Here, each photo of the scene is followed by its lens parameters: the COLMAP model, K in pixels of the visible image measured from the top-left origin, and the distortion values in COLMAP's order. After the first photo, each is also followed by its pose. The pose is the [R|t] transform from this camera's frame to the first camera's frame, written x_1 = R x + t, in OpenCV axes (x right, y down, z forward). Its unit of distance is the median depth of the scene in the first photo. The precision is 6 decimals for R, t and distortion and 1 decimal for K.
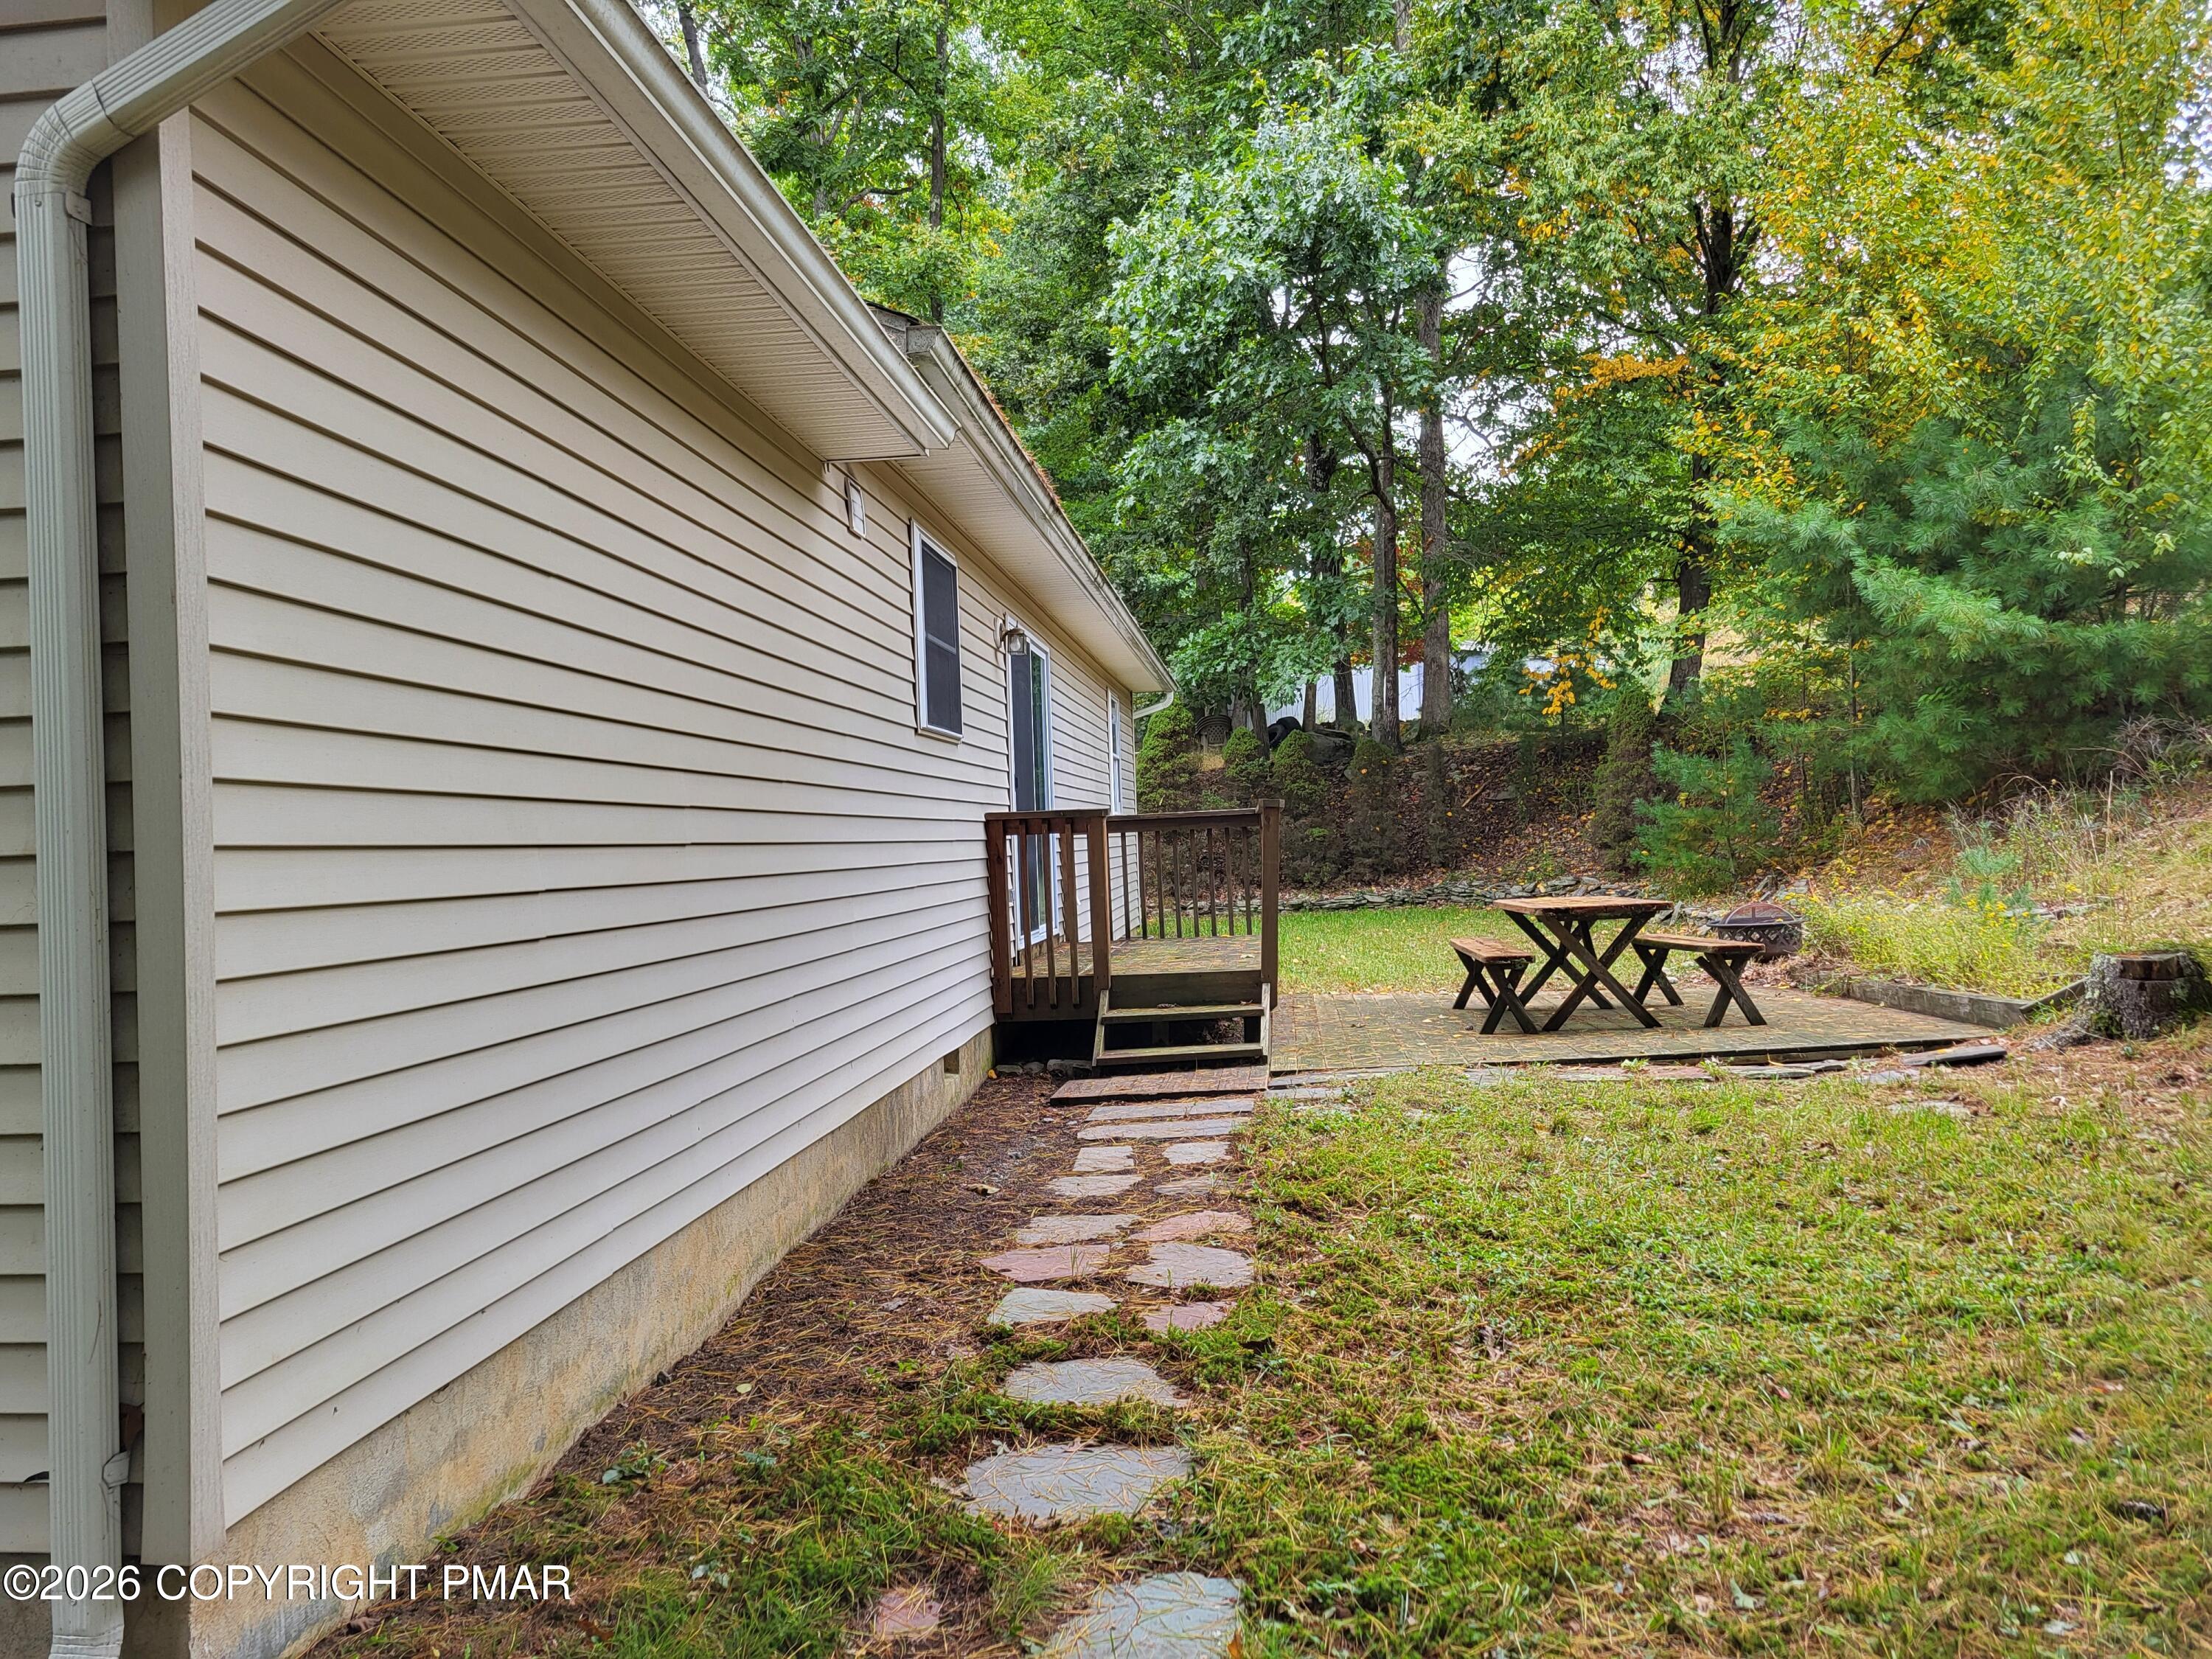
lens RADIAL K [[1680.2, 0, 1122.7], [0, 1680.2, 810.5], [0, 0, 1]] dist [0.063462, -0.034154]
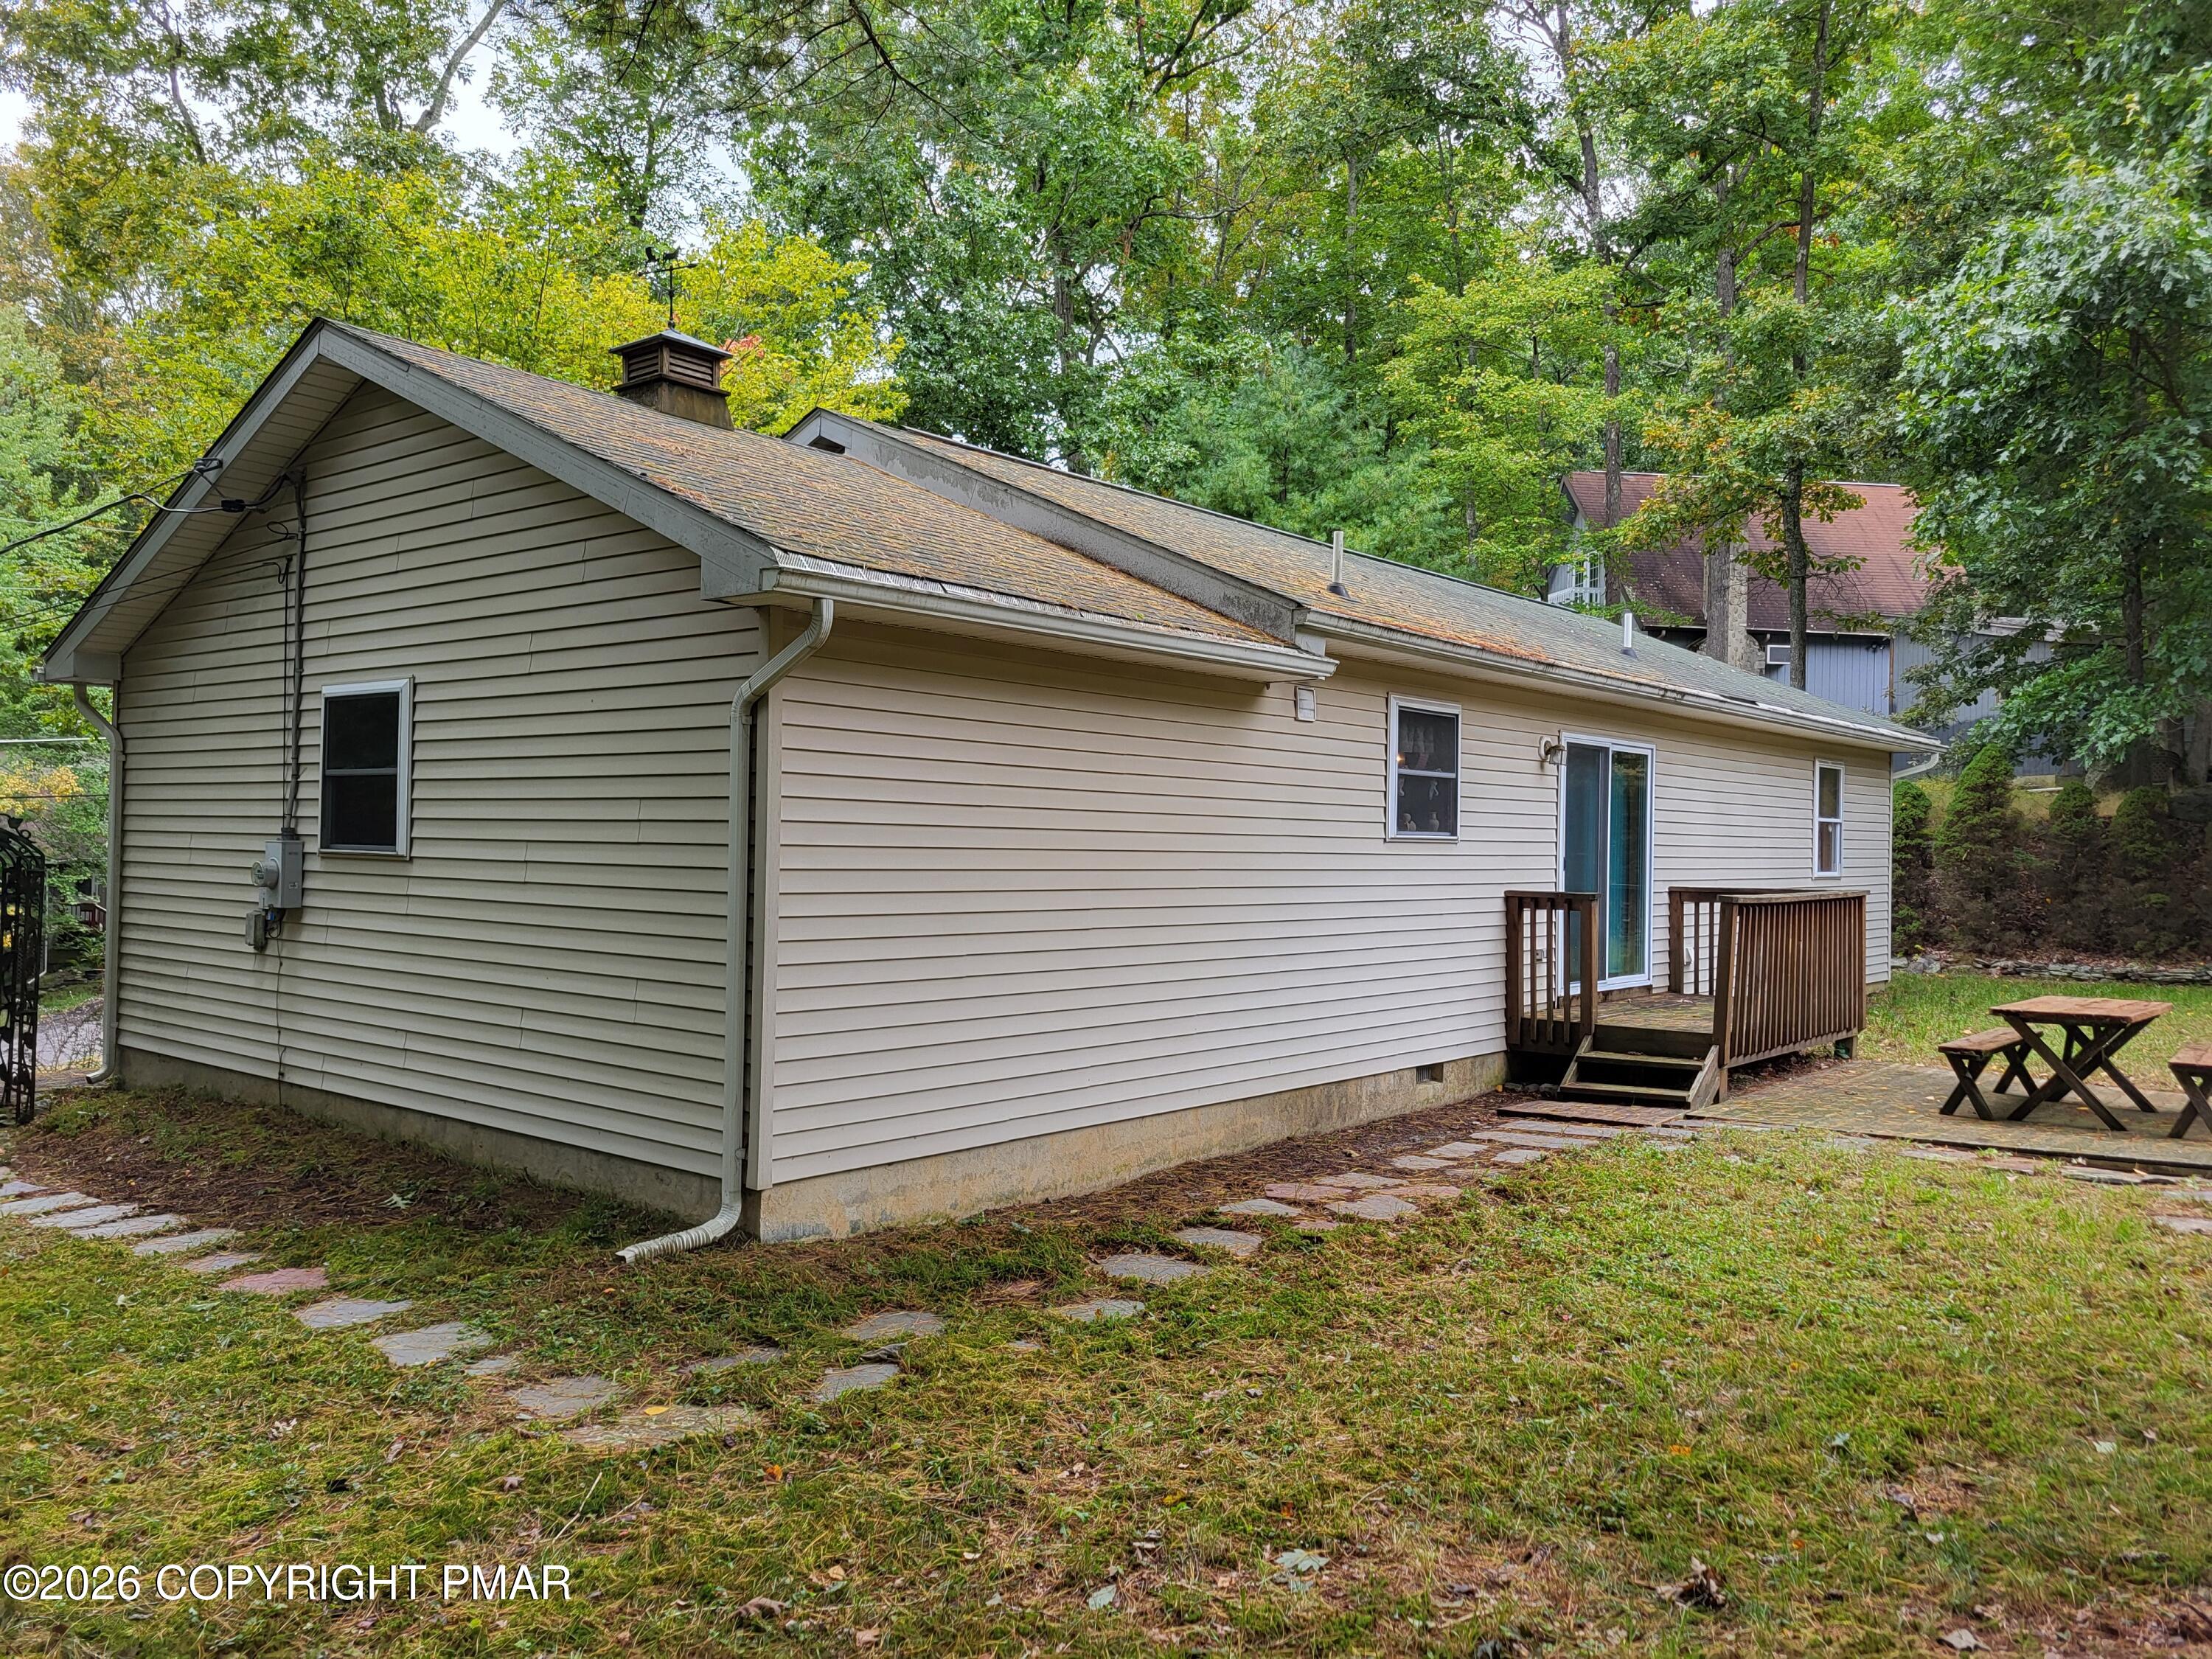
lens RADIAL K [[1680.2, 0, 1097.5], [0, 1680.2, 832.6], [0, 0, 1]] dist [0.063462, -0.034154]
pose [[0.826871, 0.048378, -0.560307, 0.387709], [-0.038262, 0.998824, 0.029776, -0.069715], [0.561088, -0.003183, 0.827750, -0.267677]]
